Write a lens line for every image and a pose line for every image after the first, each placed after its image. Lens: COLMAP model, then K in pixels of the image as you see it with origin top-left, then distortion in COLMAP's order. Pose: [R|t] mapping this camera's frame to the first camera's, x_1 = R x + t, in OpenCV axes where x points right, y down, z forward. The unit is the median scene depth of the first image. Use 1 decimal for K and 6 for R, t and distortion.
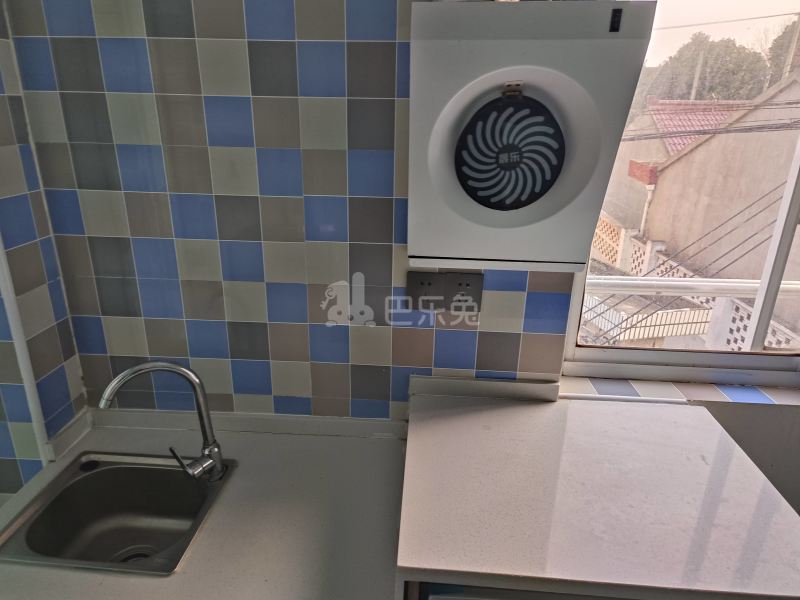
lens RADIAL K [[552.8, 0, 408.2], [0, 552.8, 318.2], [0, 0, 1]] dist [0.086259, -0.070099]
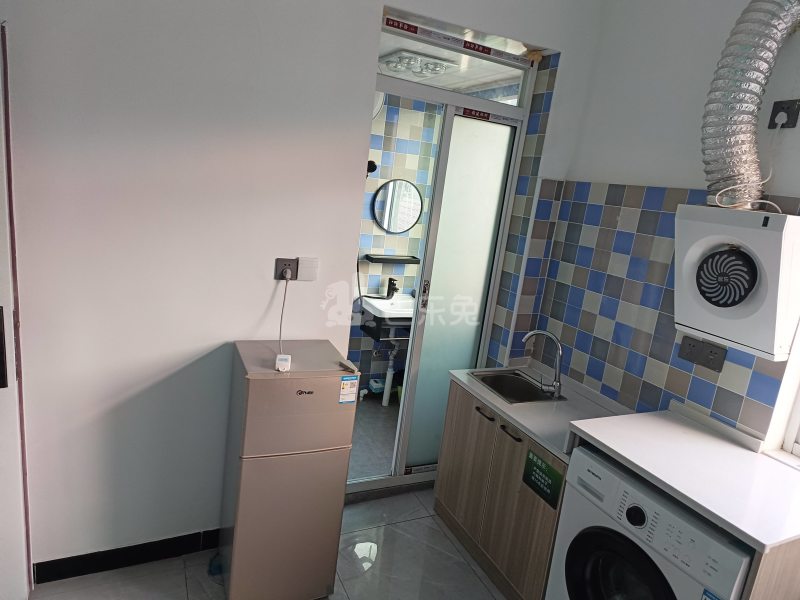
lens RADIAL K [[520.4, 0, 397.1], [0, 520.4, 302.4], [0, 0, 1]] dist [0.075872, -0.064100]
pose [[0.495968, 0.242582, -0.833769, 0.963717], [-0.414294, 0.909959, 0.018306, 0.174873], [0.763136, 0.336346, 0.551810, -0.677423]]
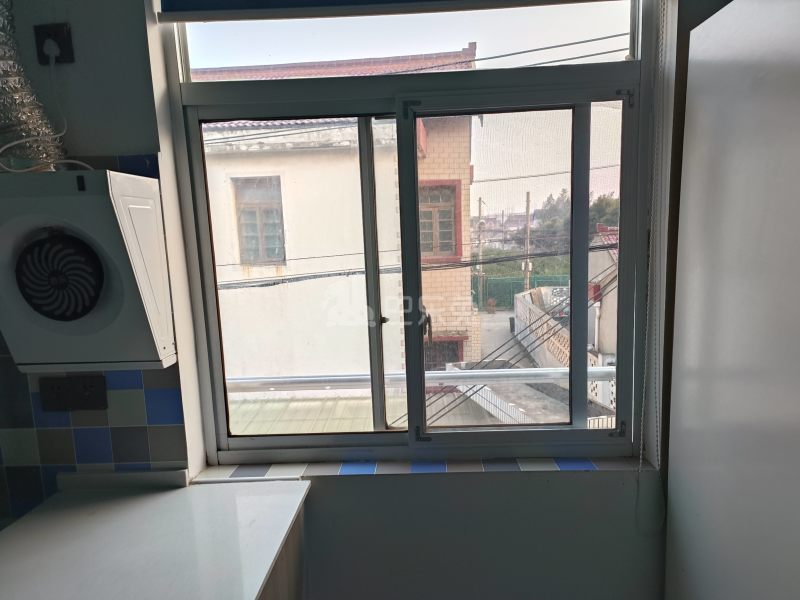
lens RADIAL K [[552.8, 0, 408.2], [0, 552.8, 318.2], [0, 0, 1]] dist [0.086259, -0.070099]
pose [[0.997757, -0.052170, 0.041940, 0.768020], [0.060187, 0.973418, -0.220985, 0.108142], [-0.029297, 0.223013, 0.974375, -0.216183]]
